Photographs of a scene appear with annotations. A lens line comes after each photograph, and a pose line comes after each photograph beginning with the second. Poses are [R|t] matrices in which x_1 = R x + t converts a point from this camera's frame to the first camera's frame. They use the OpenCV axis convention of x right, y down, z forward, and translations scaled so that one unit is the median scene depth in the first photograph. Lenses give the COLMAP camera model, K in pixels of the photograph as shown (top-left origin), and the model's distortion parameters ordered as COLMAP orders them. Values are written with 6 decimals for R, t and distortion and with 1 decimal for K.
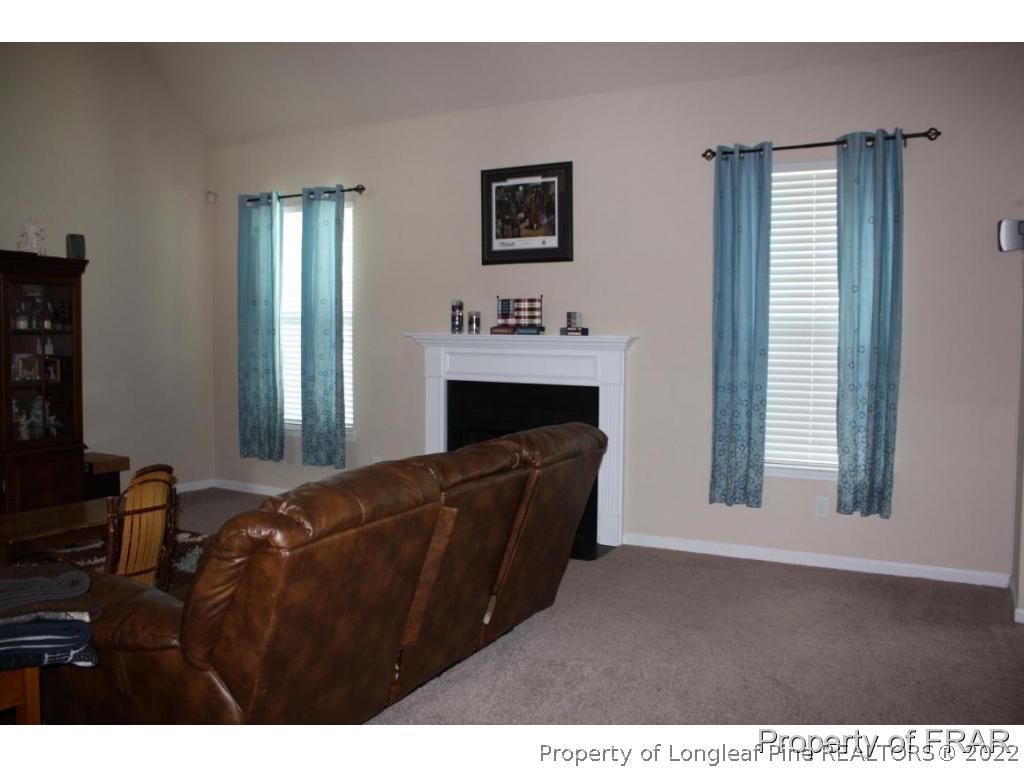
lens RADIAL K [[828.0, 0, 512.0], [0, 828.0, 384.0], [0, 0, 1]] dist [-0.161418, 0.104252]
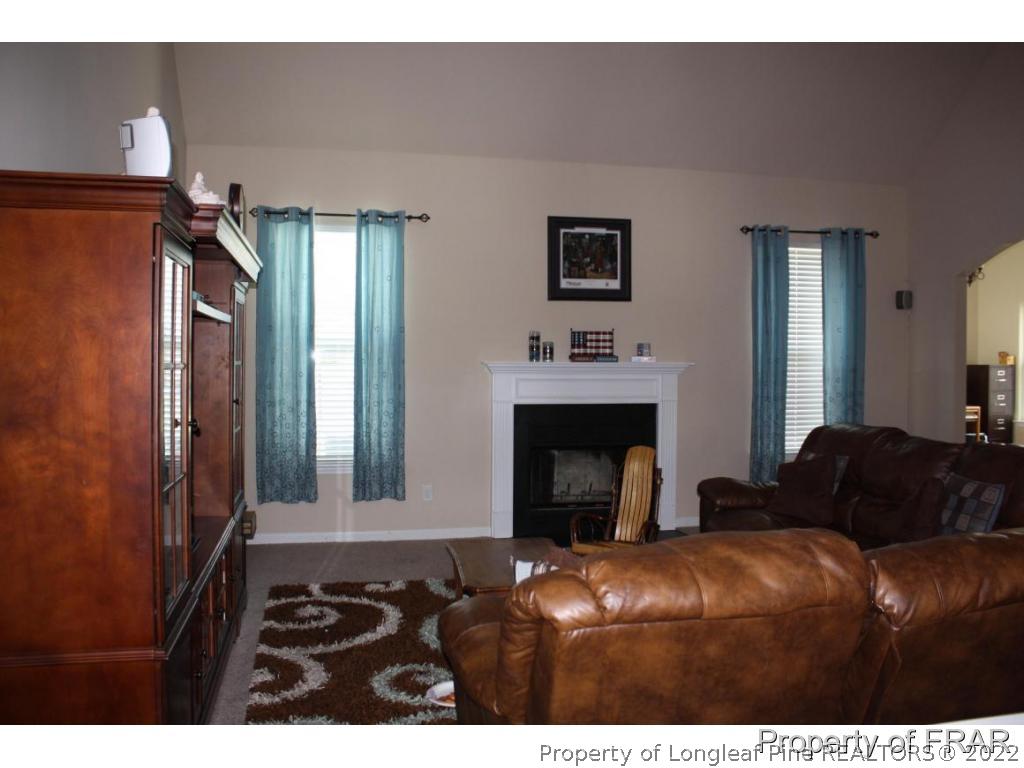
lens RADIAL K [[828.0, 0, 512.0], [0, 828.0, 384.0], [0, 0, 1]] dist [-0.161418, 0.104252]
pose [[0.764710, -0.025000, 0.643889, -0.818173], [0.044554, 0.998907, -0.014129, -0.017356], [-0.642832, 0.039493, 0.764989, 0.181447]]
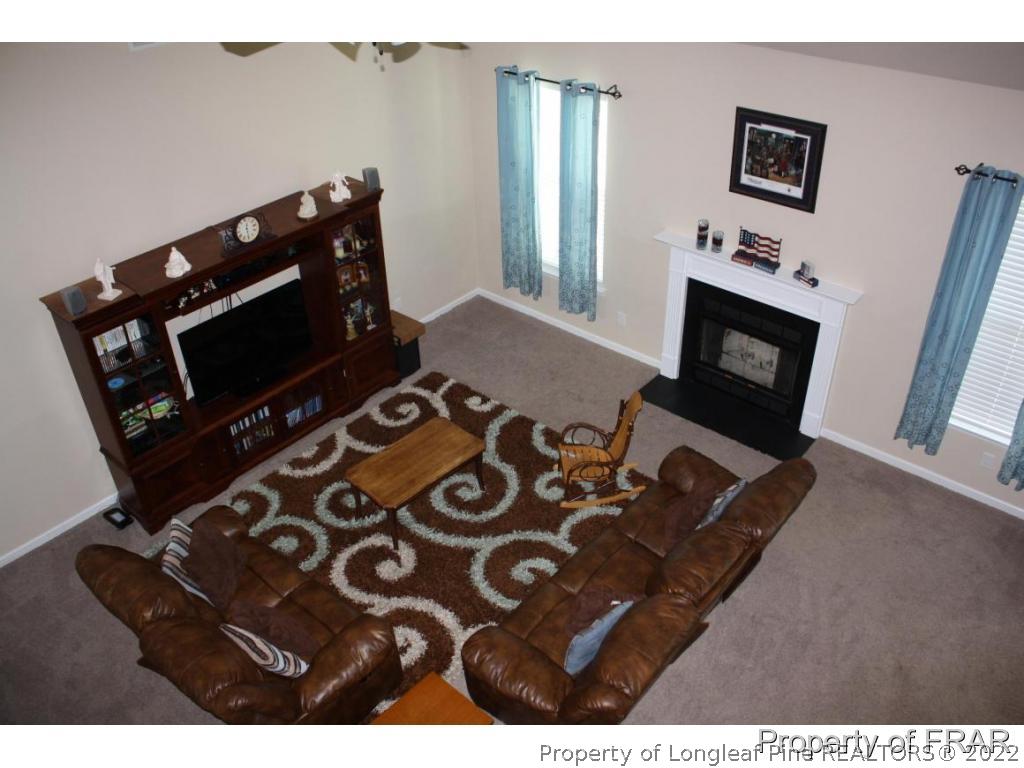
lens RADIAL K [[857.7, 0, 510.8], [0, 857.7, 375.6], [0, 0, 1]] dist [-0.148337, 0.133277]
pose [[0.973134, 0.099236, -0.207756, -0.062529], [0.020753, 0.860866, 0.508408, -0.520570], [0.229302, -0.499060, 0.835679, -0.125387]]
